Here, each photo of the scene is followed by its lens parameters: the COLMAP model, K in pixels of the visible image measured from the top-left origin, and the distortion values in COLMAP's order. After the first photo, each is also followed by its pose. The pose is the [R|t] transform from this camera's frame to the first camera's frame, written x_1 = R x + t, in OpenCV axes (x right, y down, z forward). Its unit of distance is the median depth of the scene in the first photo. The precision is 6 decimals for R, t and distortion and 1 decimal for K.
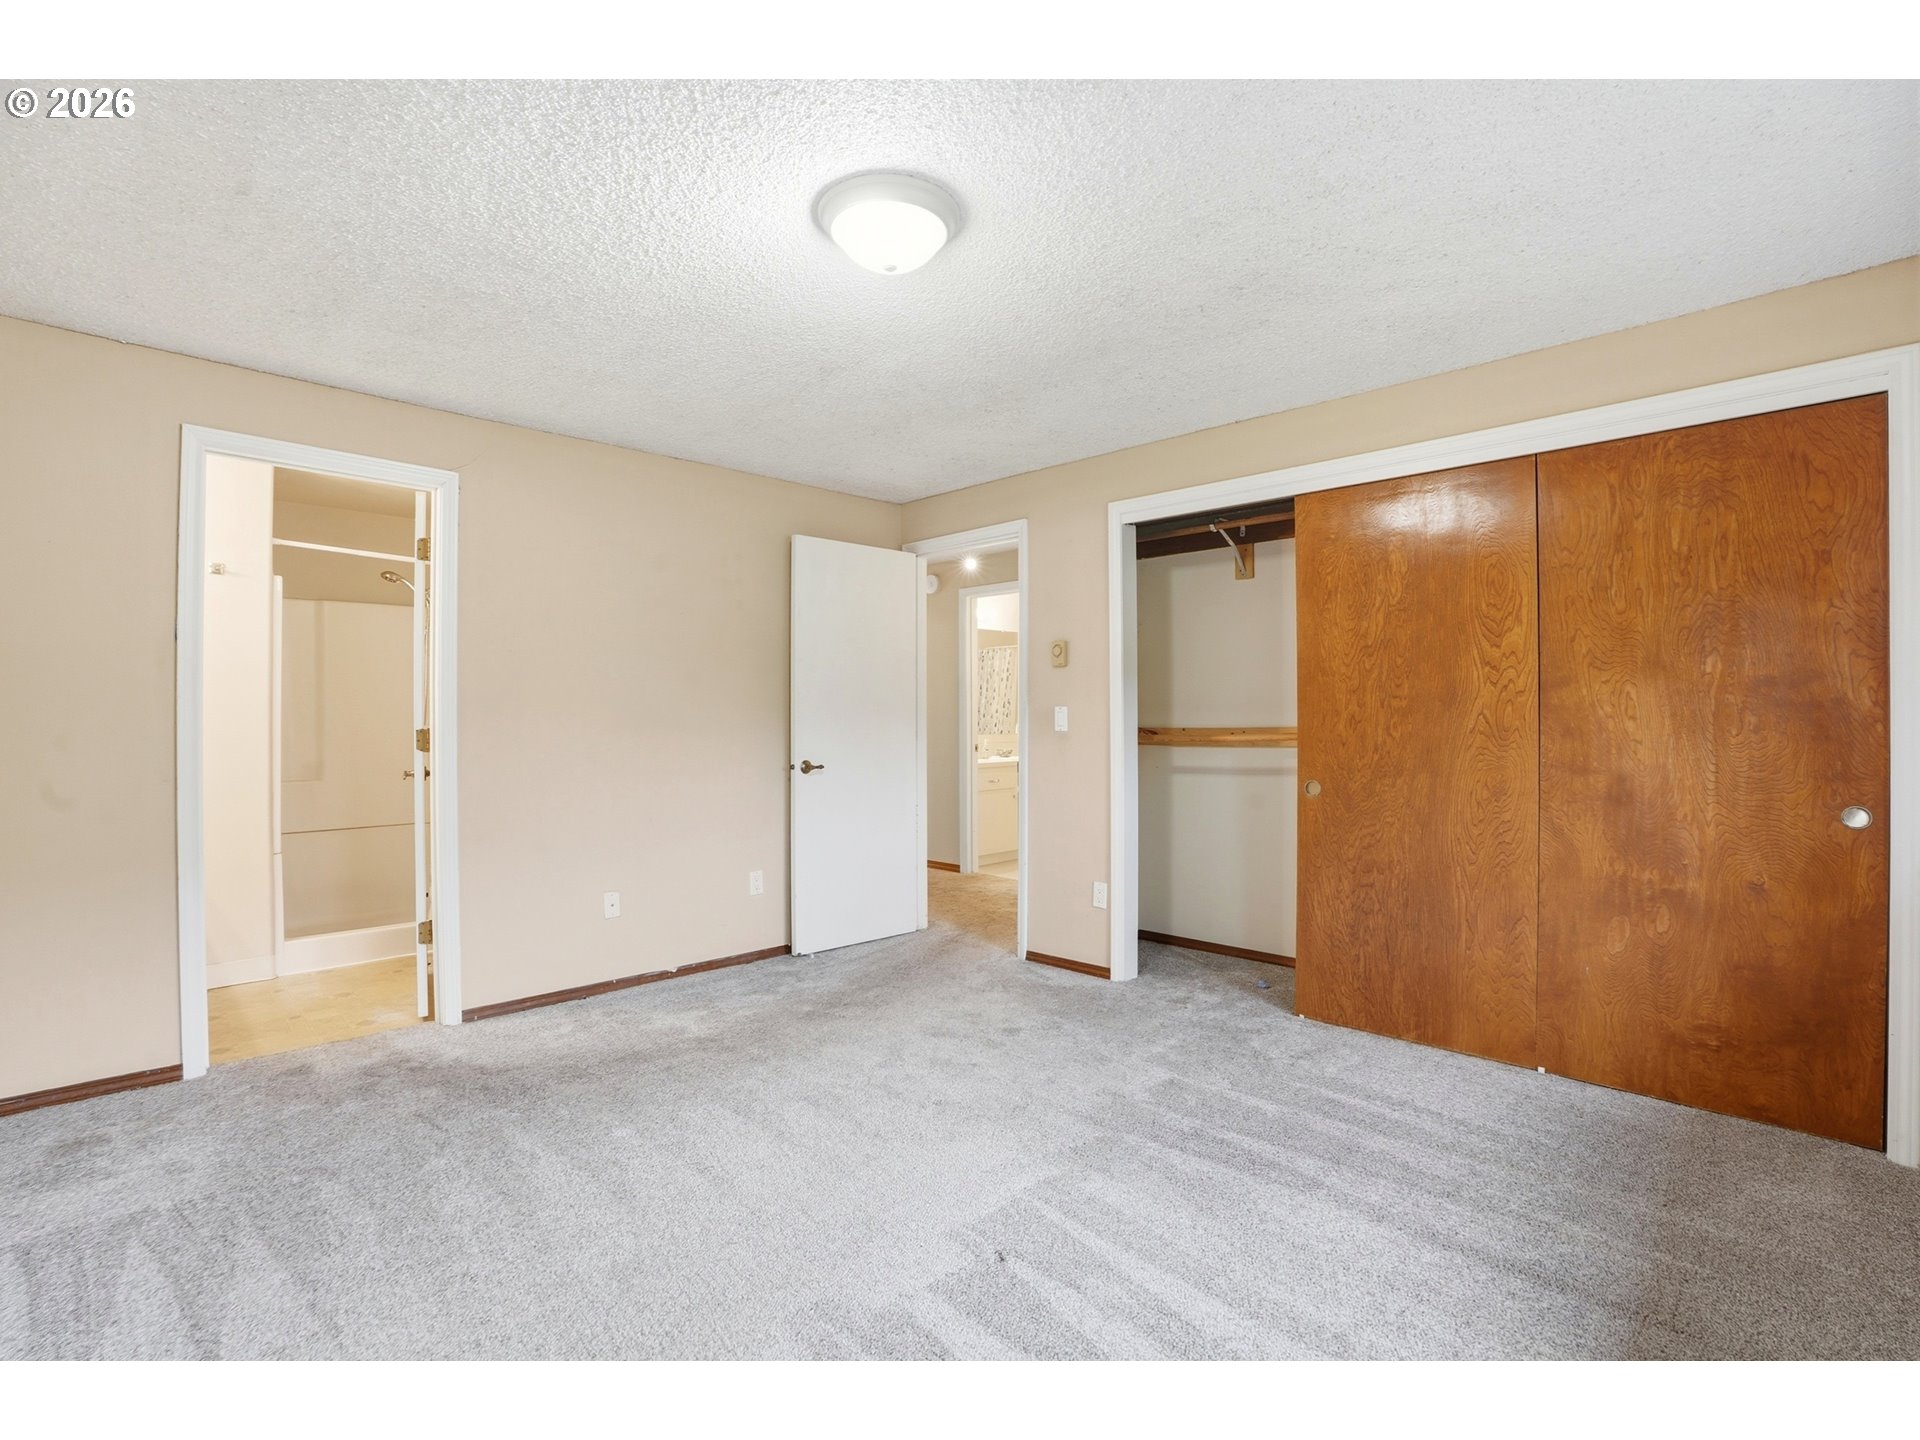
lens RADIAL K [[922.1, 0, 963.2], [0, 922.1, 709.8], [0, 0, 1]] dist [0.000130, 0.000099]
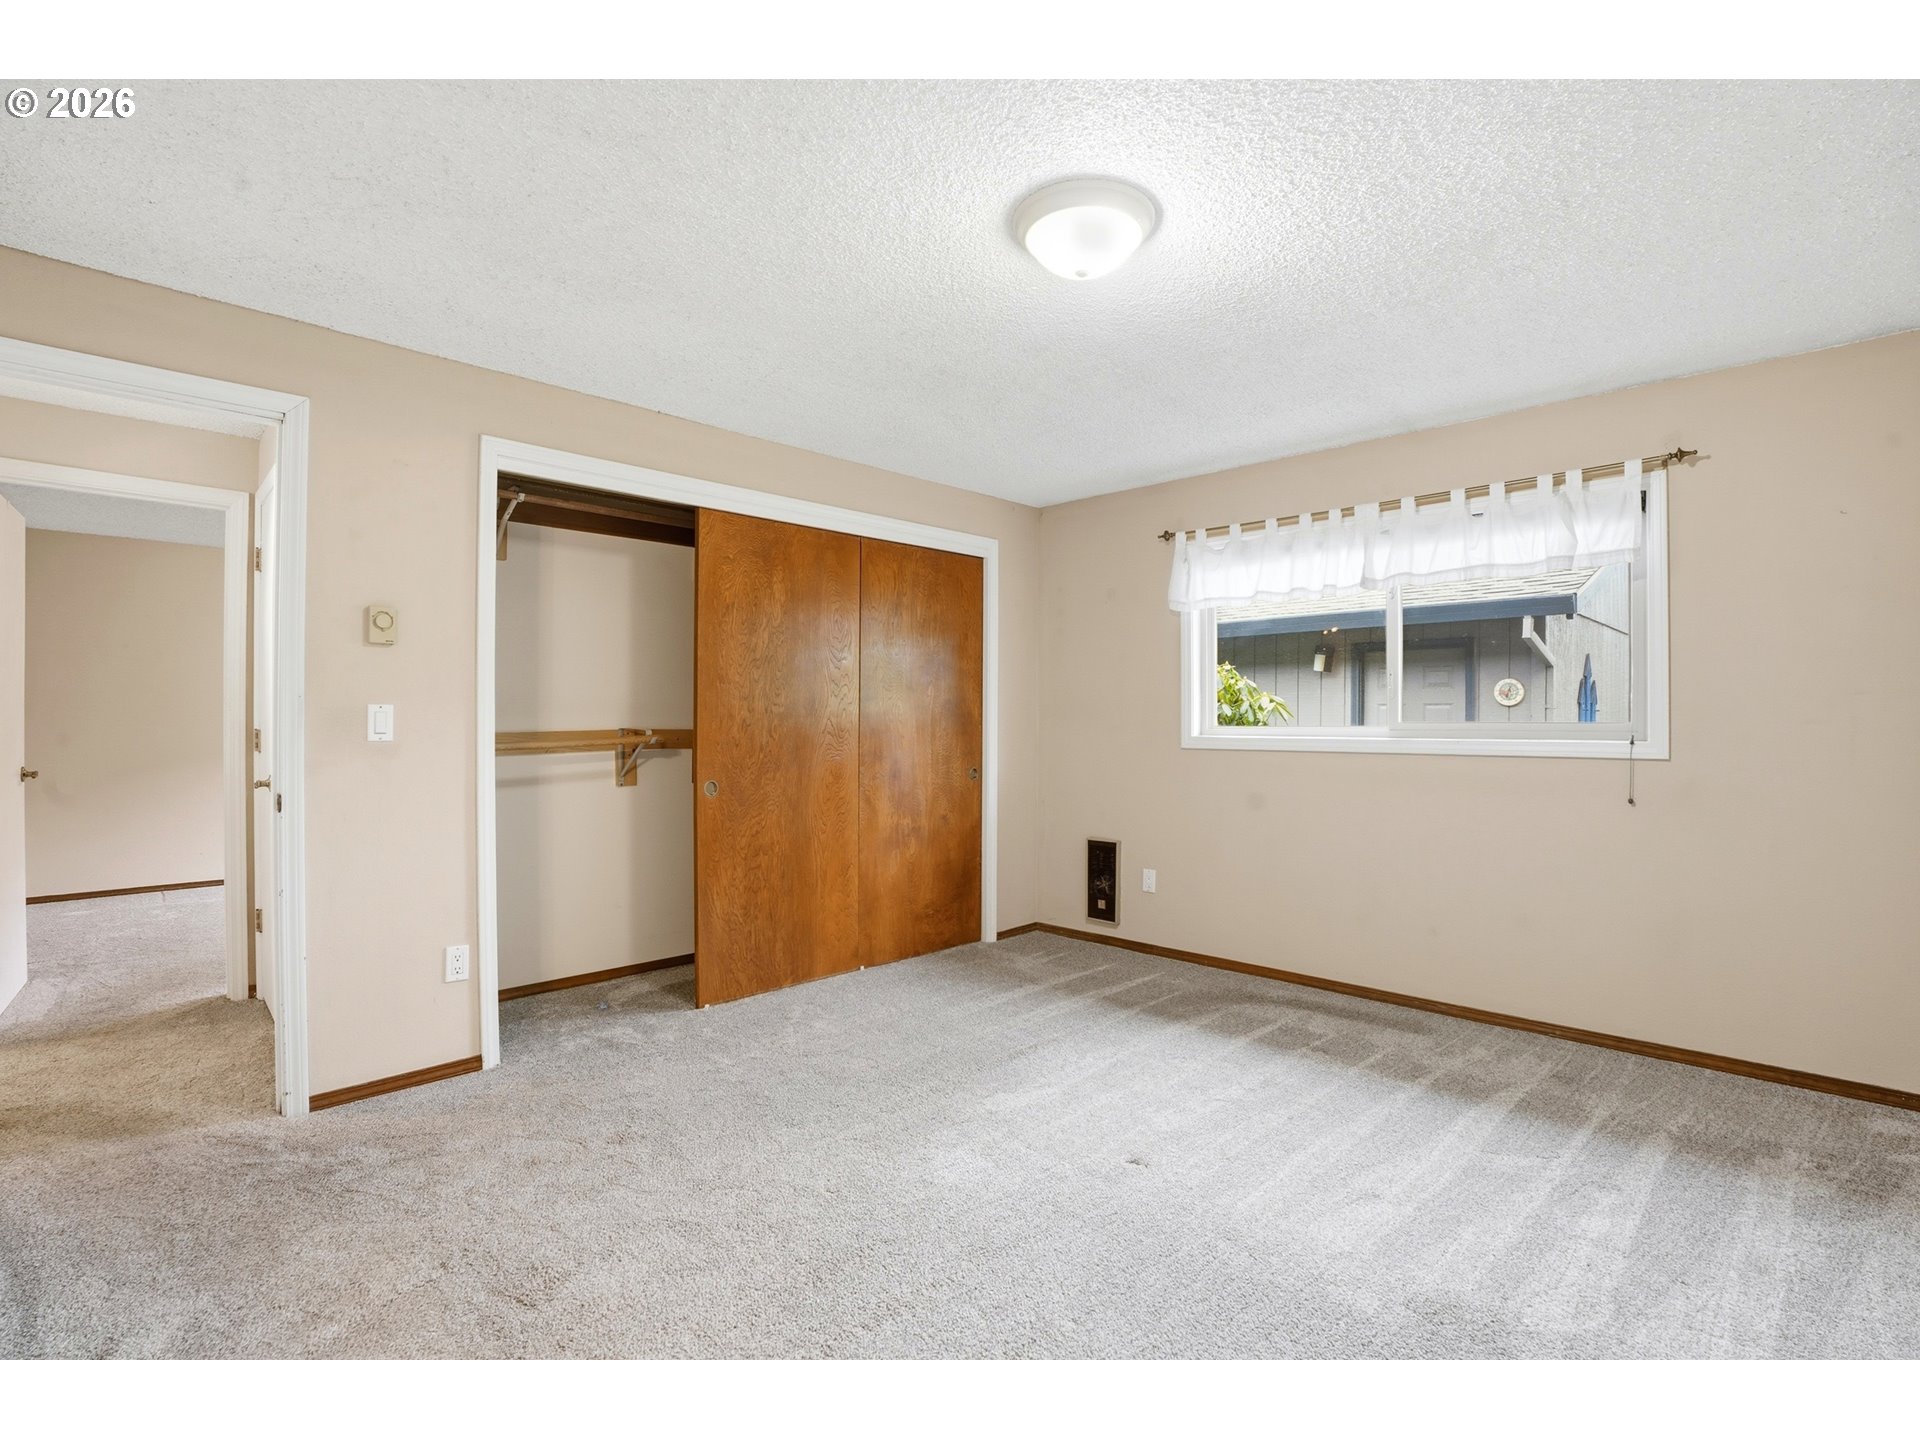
lens RADIAL K [[954.3, 0, 976.1], [0, 954.3, 721.1], [0, 0, 1]] dist [-0.001612, -0.000083]
pose [[-0.002634, 0.008535, 0.999960, -0.748803], [-0.003416, 0.999958, -0.008544, 0.017123], [-0.999991, -0.003439, -0.002605, 0.725300]]
